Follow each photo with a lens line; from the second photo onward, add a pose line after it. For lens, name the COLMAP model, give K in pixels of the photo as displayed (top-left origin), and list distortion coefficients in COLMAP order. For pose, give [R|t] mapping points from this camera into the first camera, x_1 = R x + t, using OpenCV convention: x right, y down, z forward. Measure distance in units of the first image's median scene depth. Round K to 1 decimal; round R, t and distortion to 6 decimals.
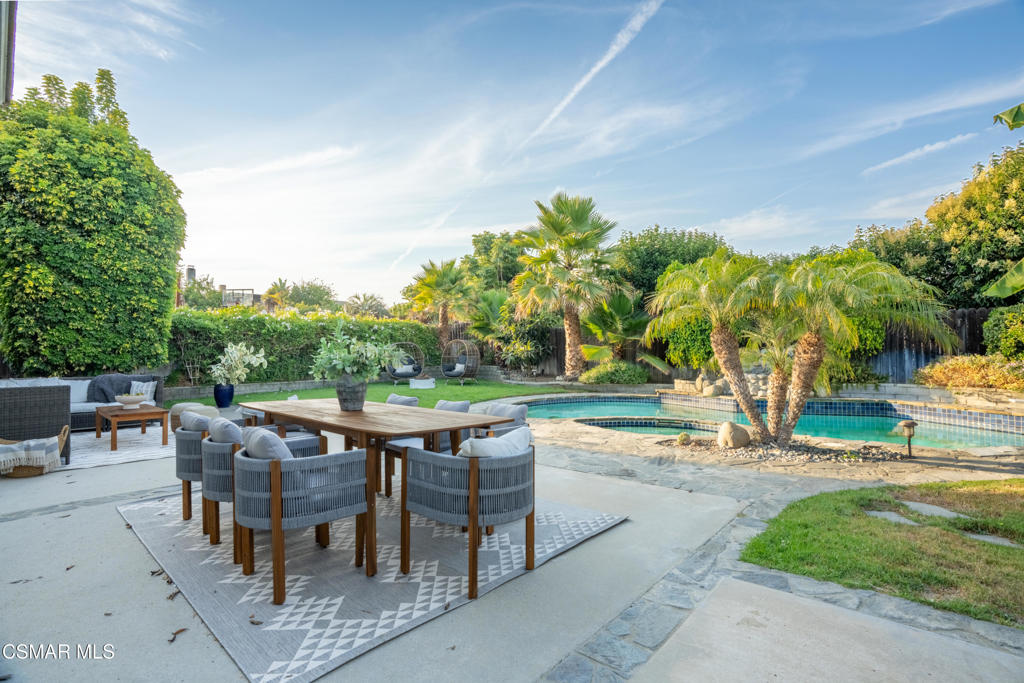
lens RADIAL K [[477.8, 0, 512.0], [0, 477.8, 341.5], [0, 0, 1]] dist [-0.064203, 0.023981]
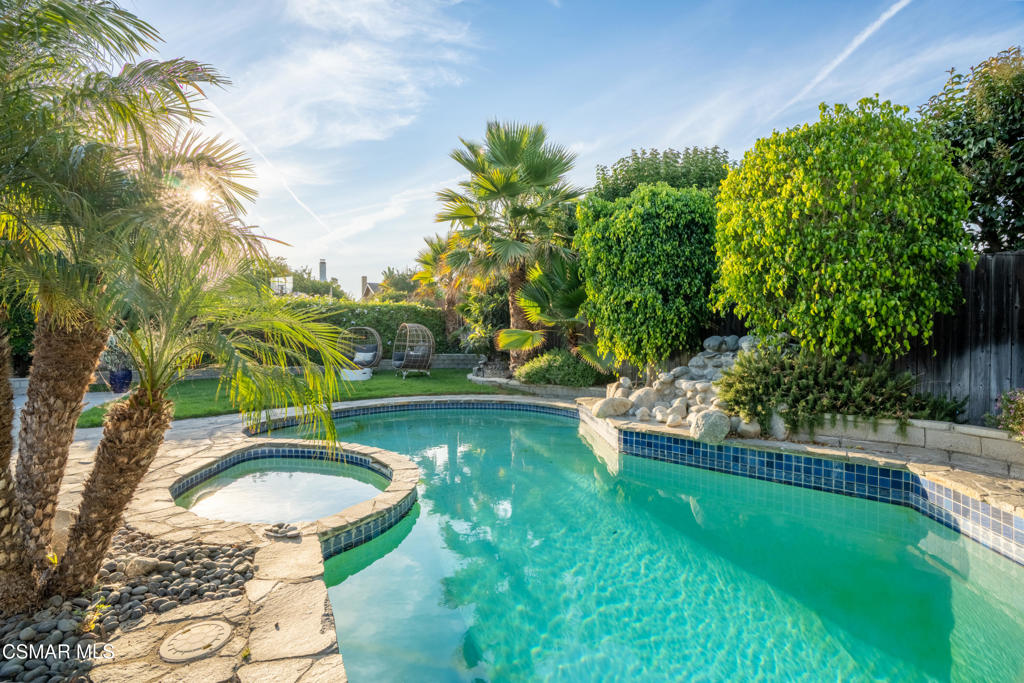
lens RADIAL K [[477.8, 0, 512.0], [0, 477.8, 341.5], [0, 0, 1]] dist [-0.064203, 0.023981]
pose [[0.924581, 0.004374, -0.380960, 0.625539], [0.007744, 0.999512, 0.030271, 0.006001], [0.380907, -0.030938, 0.924096, 0.491922]]
